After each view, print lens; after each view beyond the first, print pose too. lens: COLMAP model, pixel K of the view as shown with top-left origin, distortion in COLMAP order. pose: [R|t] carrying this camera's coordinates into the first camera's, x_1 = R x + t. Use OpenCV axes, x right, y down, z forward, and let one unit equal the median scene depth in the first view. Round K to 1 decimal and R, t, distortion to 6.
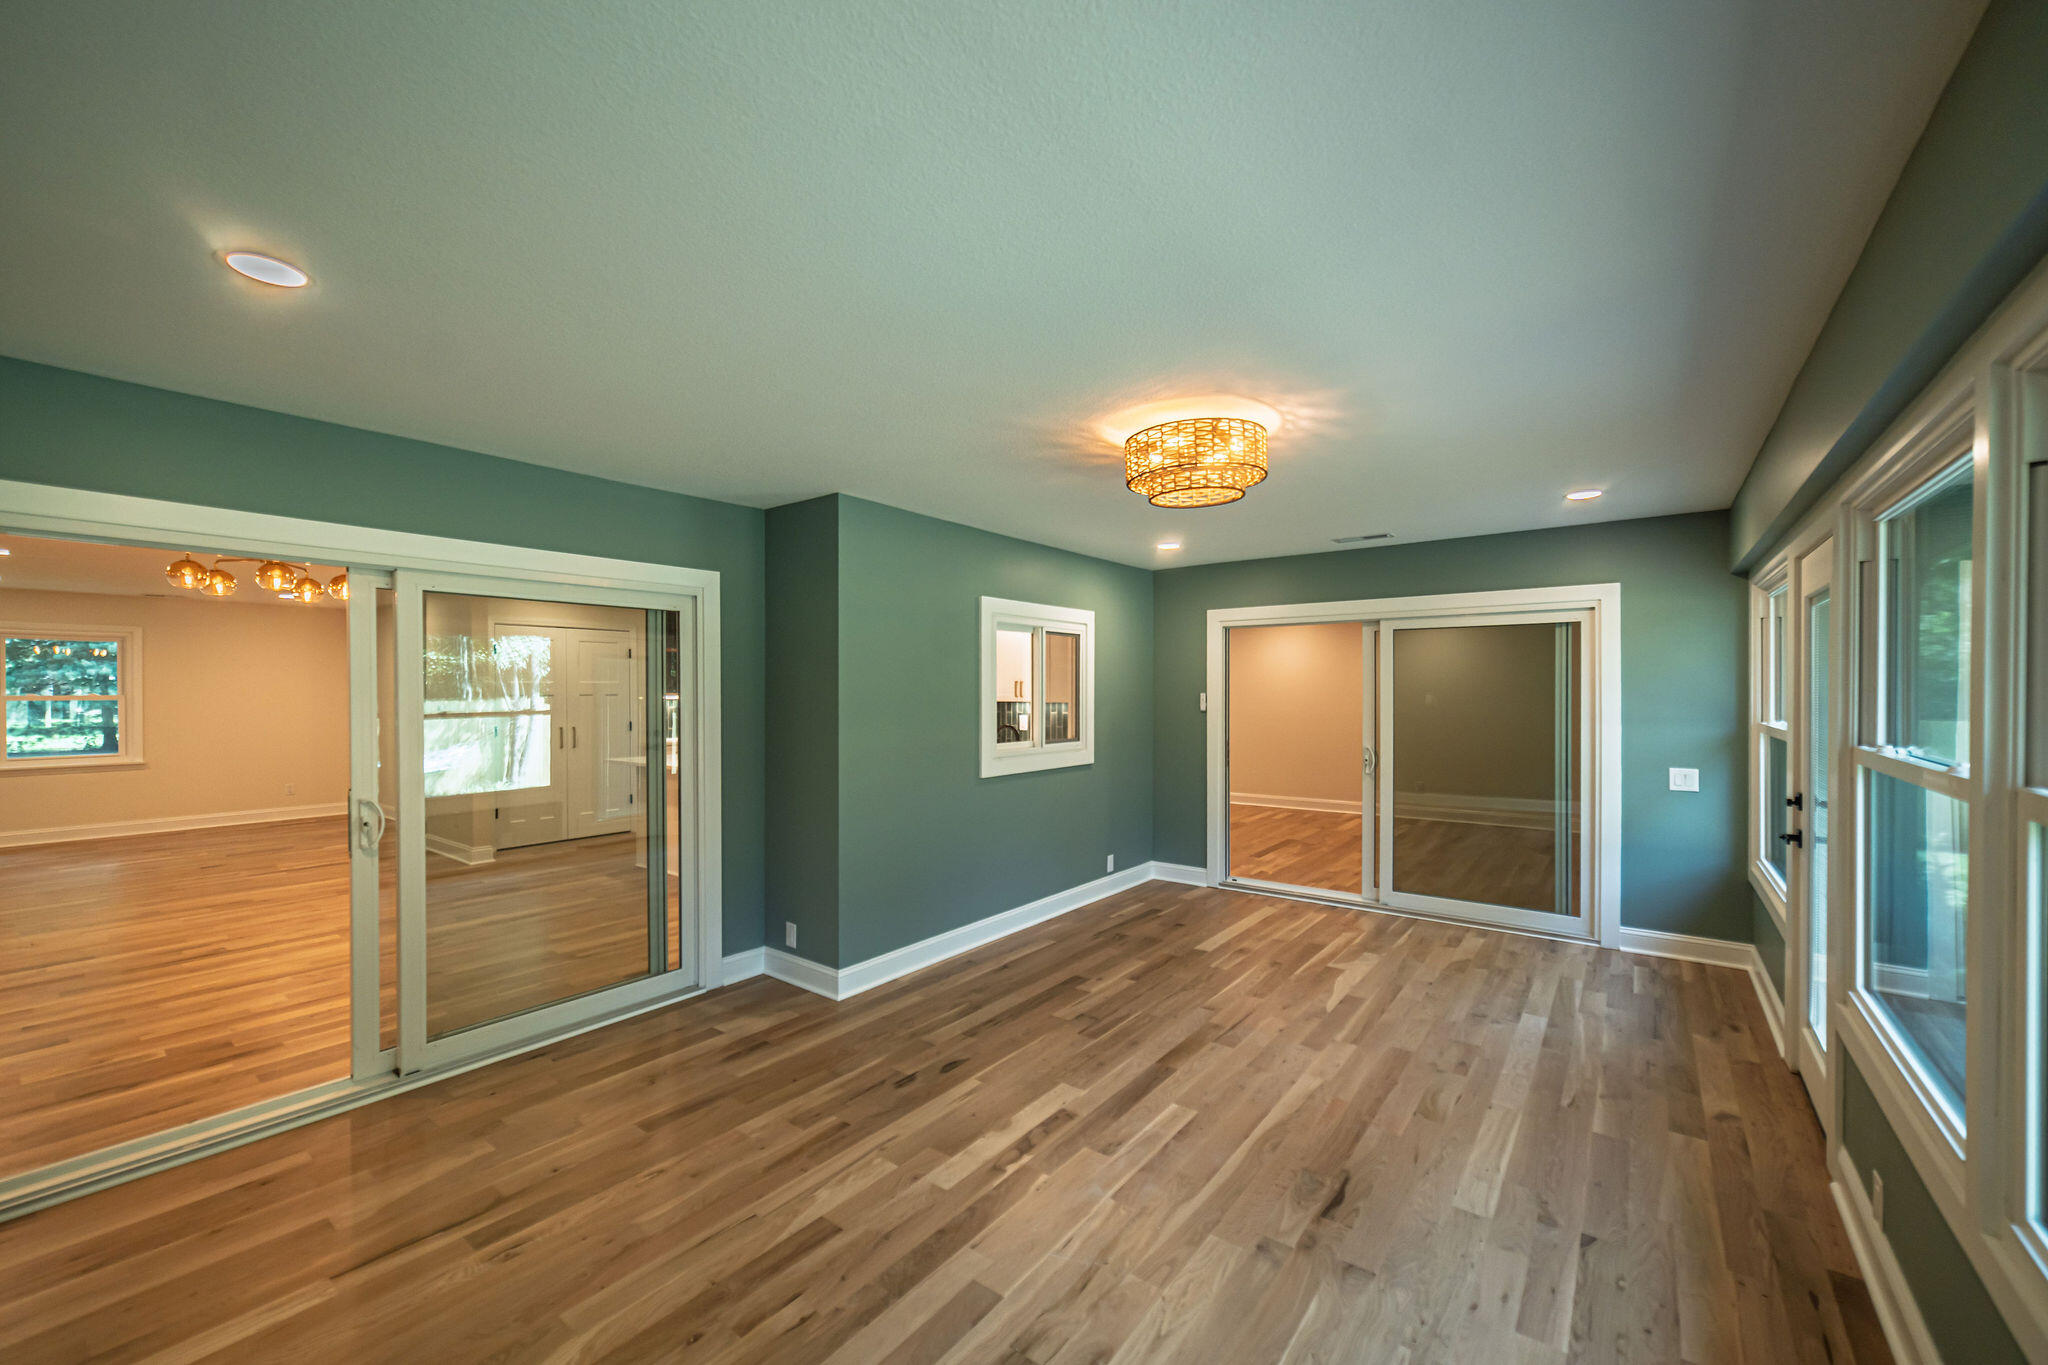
lens RADIAL K [[805.5, 0, 1044.5], [0, 805.5, 697.1], [0, 0, 1]] dist [0.000837, 0.000732]
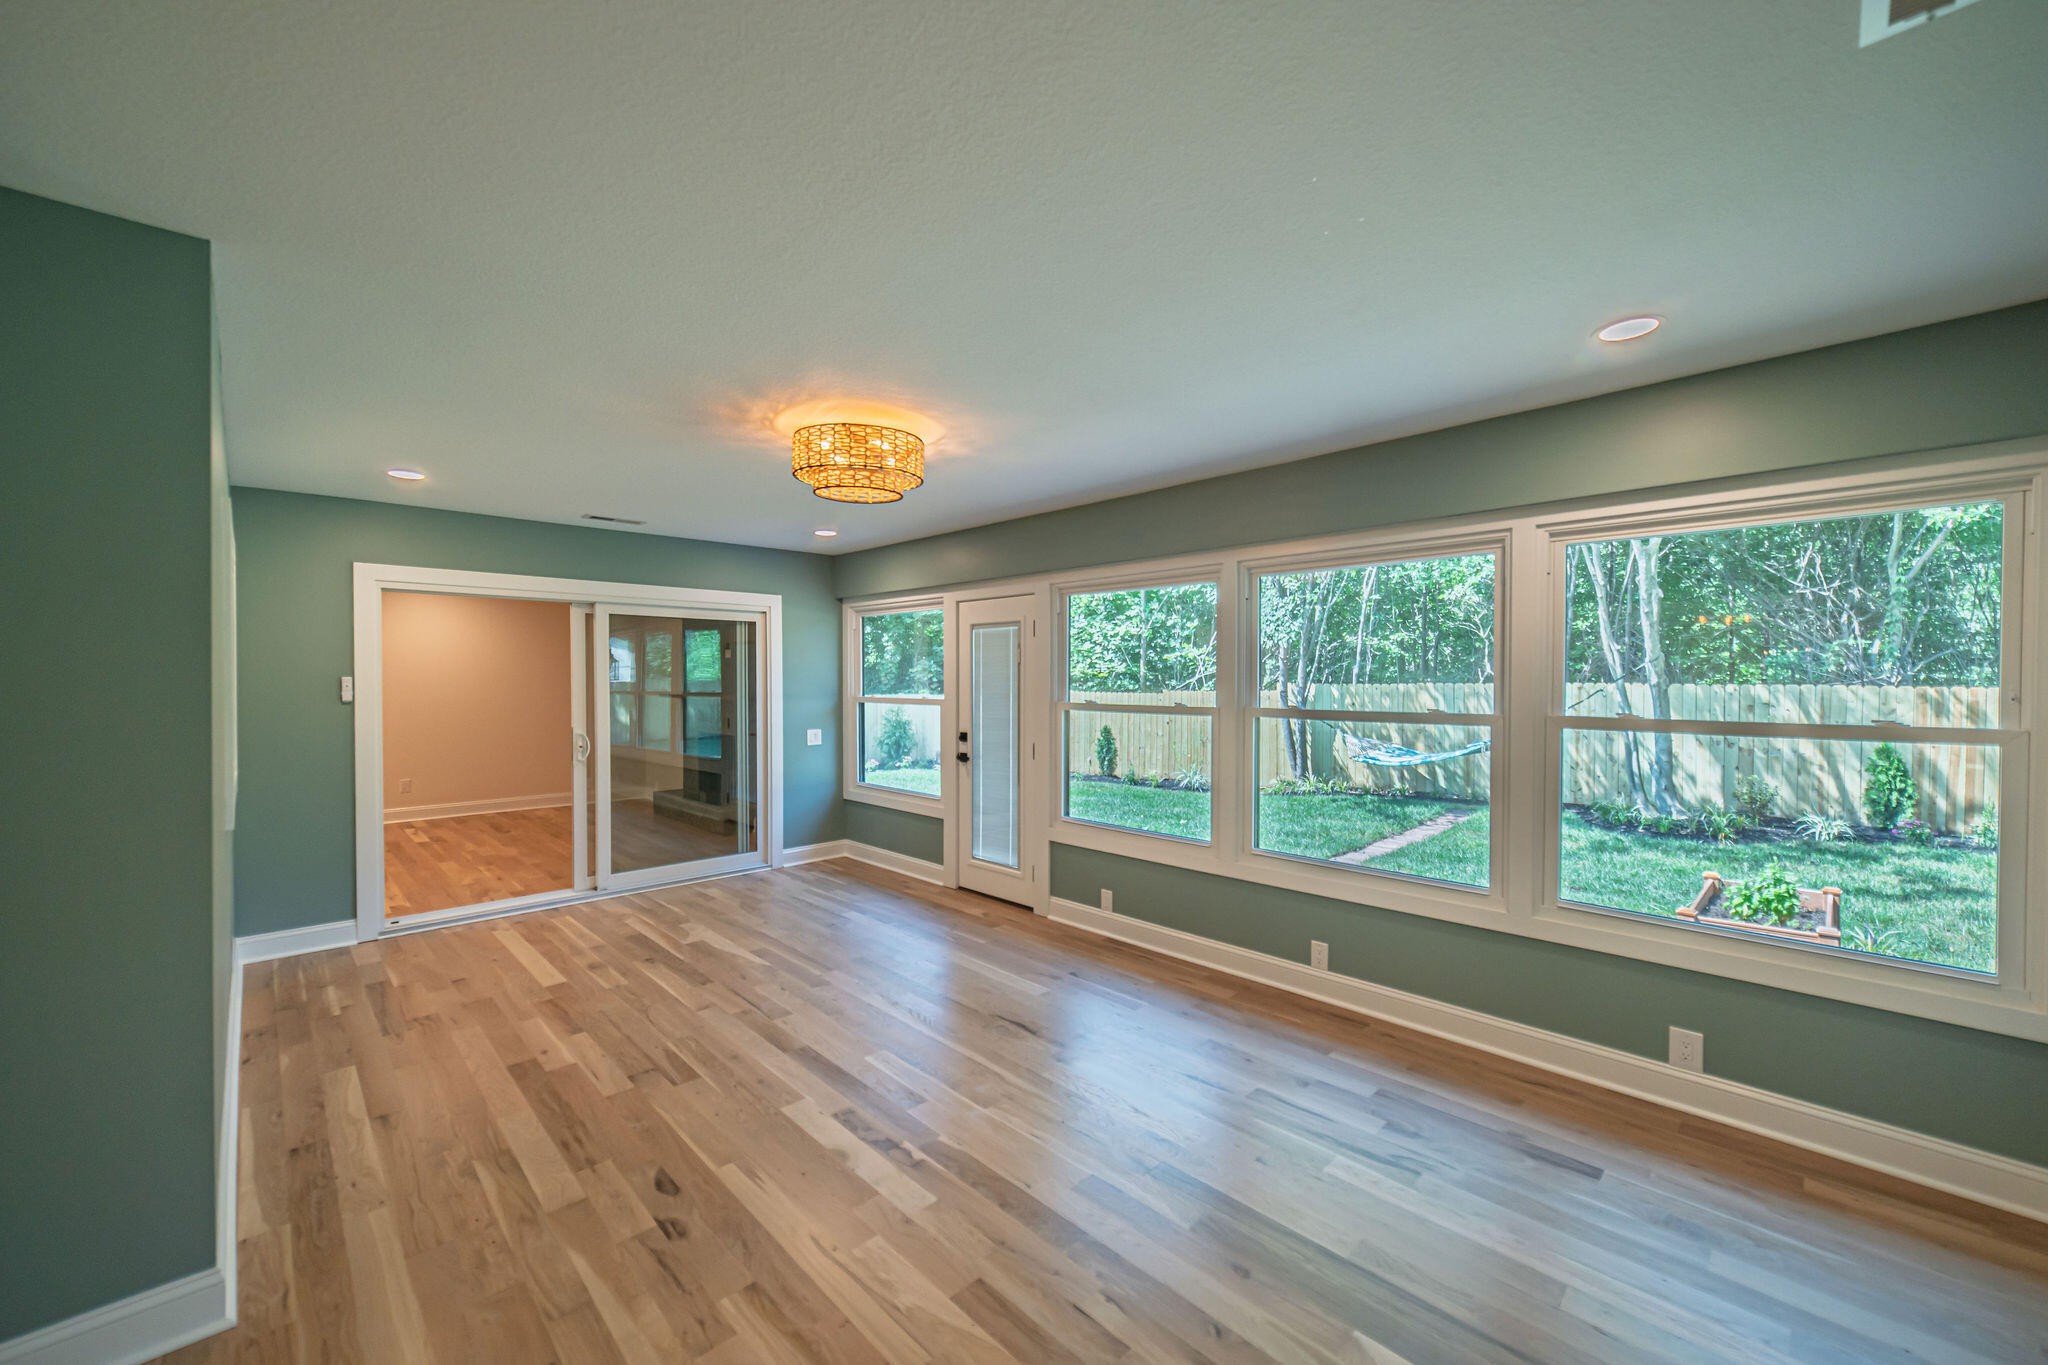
lens RADIAL K [[791.1, 0, 1013.2], [0, 791.1, 686.2], [0, 0, 1]] dist [-0.000797, 0.000072]
pose [[0.171659, -0.009652, 0.985109, -0.701689], [0.007100, 0.999938, 0.008560, 0.002403], [-0.985131, 0.005525, 0.171717, 0.520510]]
